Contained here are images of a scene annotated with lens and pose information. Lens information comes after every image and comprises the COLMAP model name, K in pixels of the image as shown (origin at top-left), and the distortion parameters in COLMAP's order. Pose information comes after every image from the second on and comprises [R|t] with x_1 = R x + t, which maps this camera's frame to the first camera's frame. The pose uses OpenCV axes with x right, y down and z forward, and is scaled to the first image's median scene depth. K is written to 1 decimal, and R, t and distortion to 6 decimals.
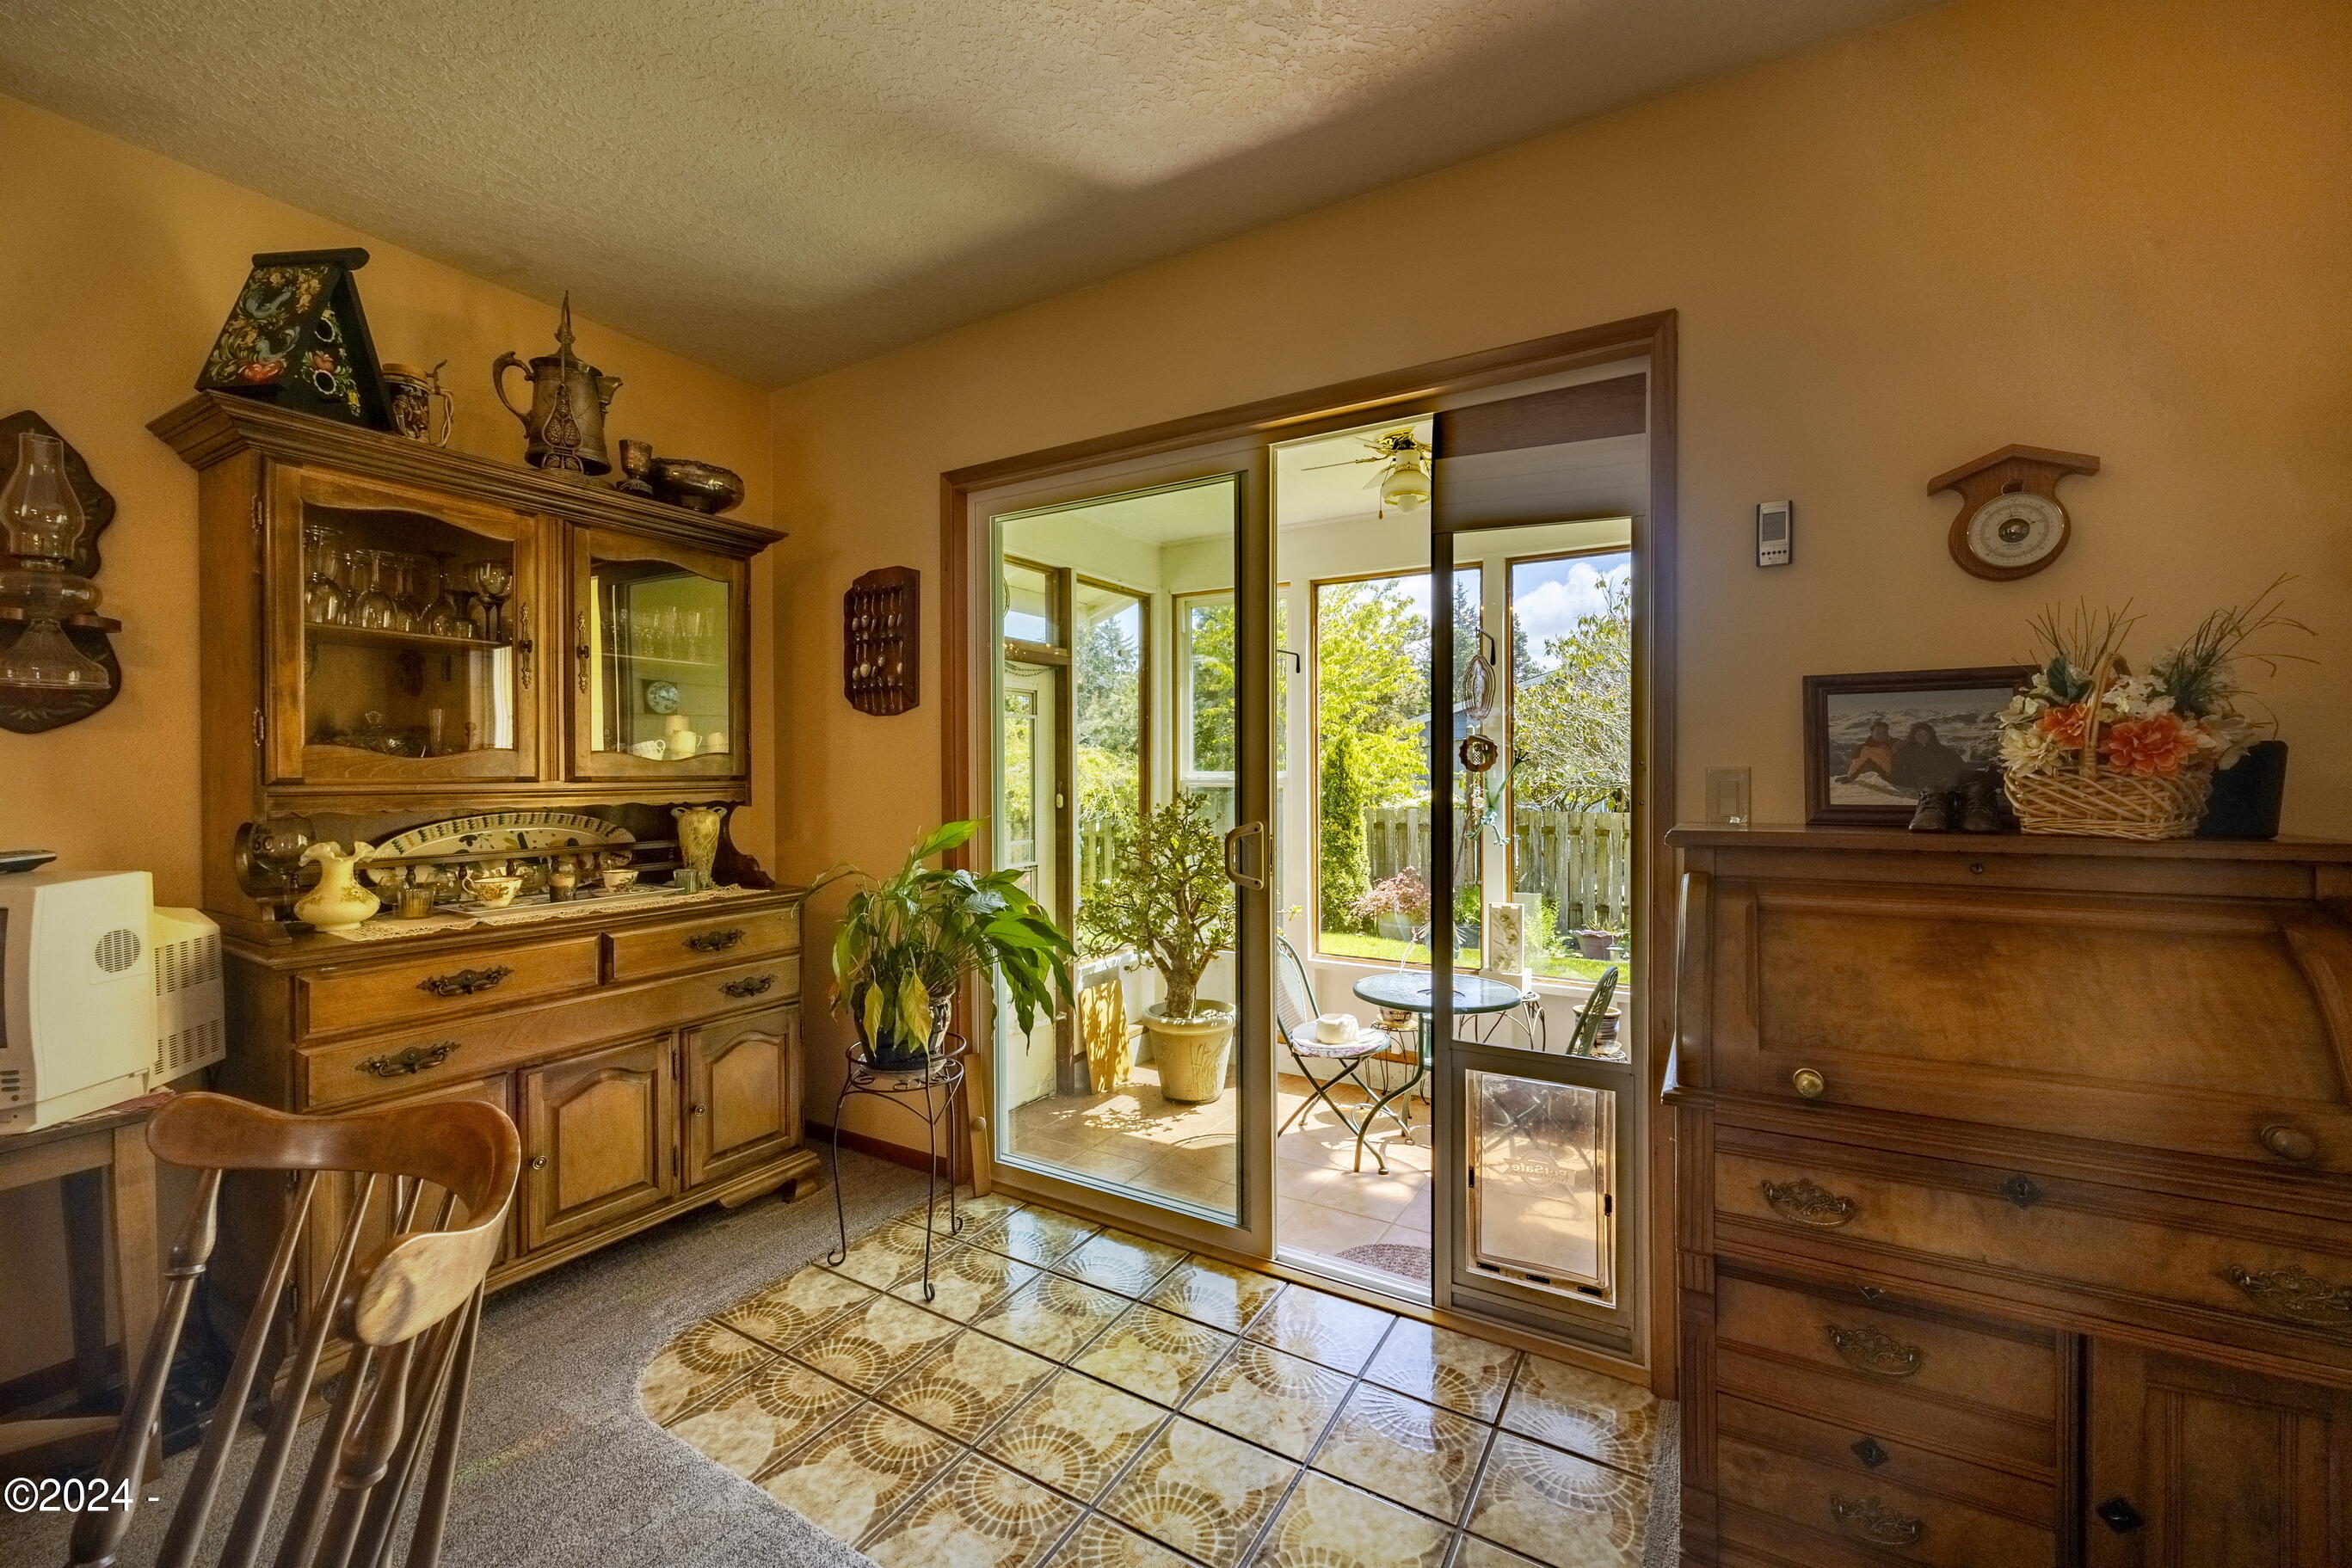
lens RADIAL K [[942.8, 0, 1176.0], [0, 942.8, 784.0], [0, 0, 1]] dist [-0.000711, -0.000096]
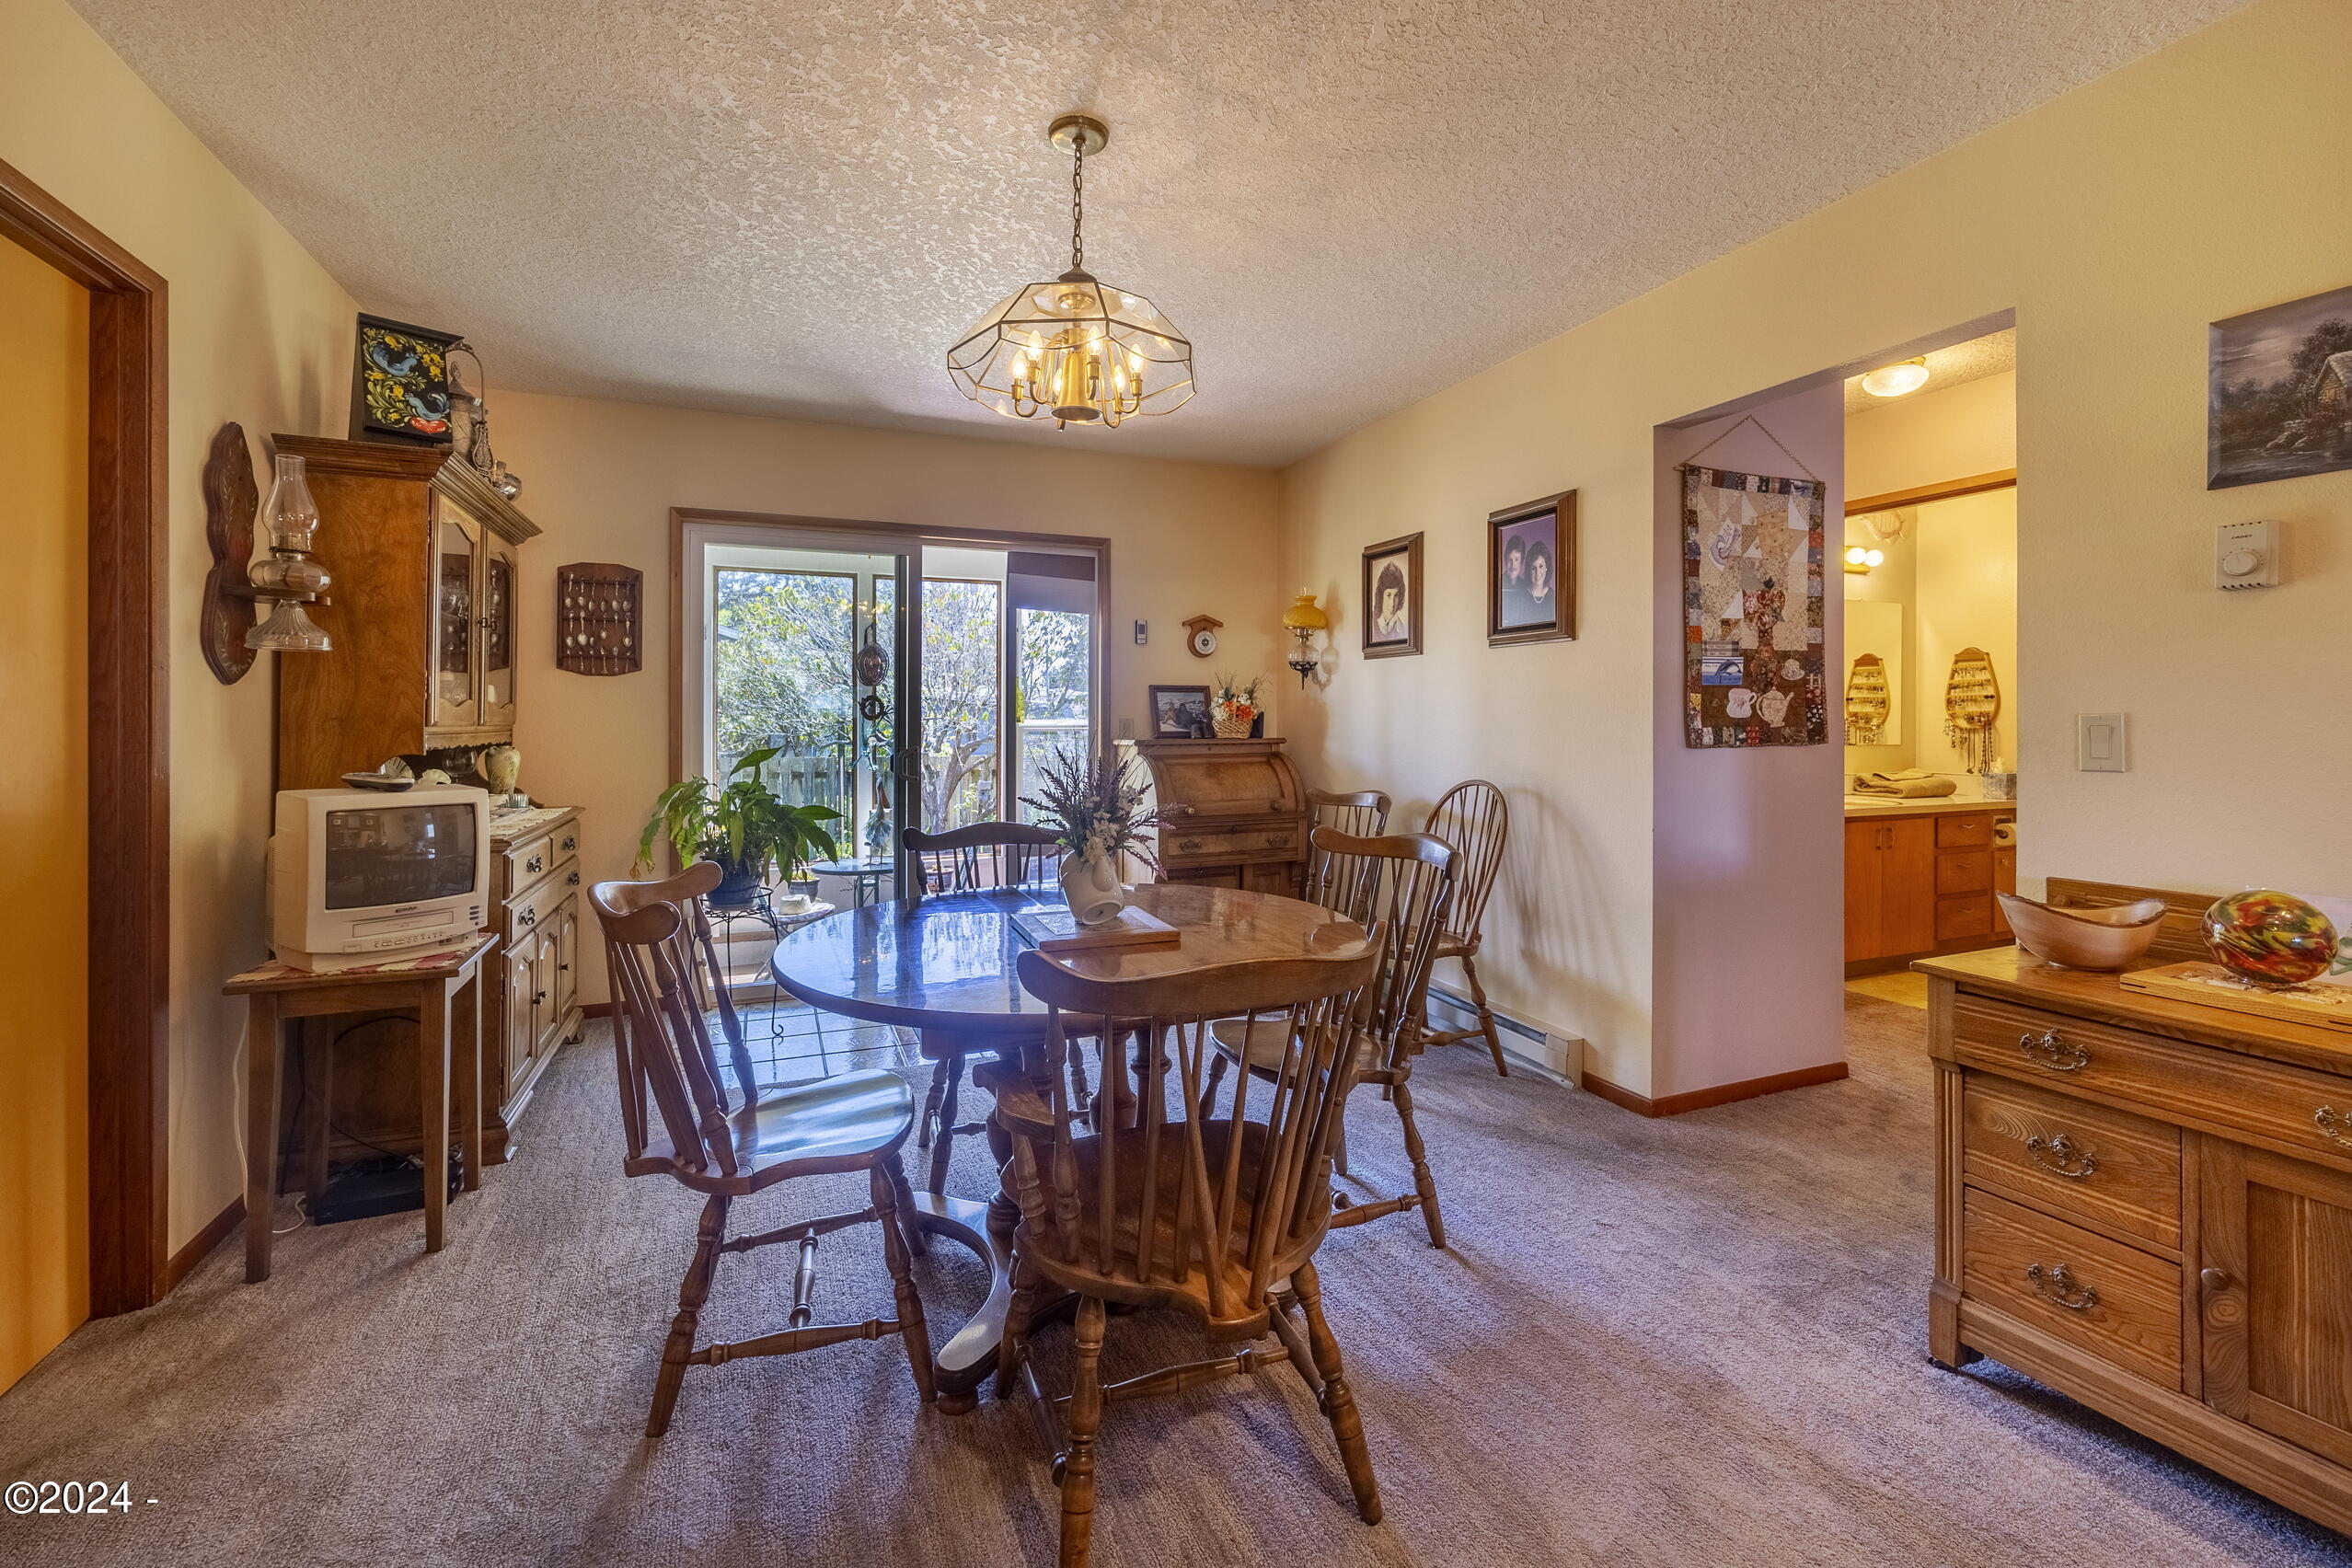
lens RADIAL K [[1013.2, 0, 1176.4], [0, 1013.2, 721.2], [0, 0, 1]] dist [0.000048, -0.000013]
pose [[0.598002, 0.001302, 0.801494, -1.692566], [0.009942, 0.999910, -0.009042, 0.019394], [-0.801433, 0.013376, 0.597935, -0.846699]]
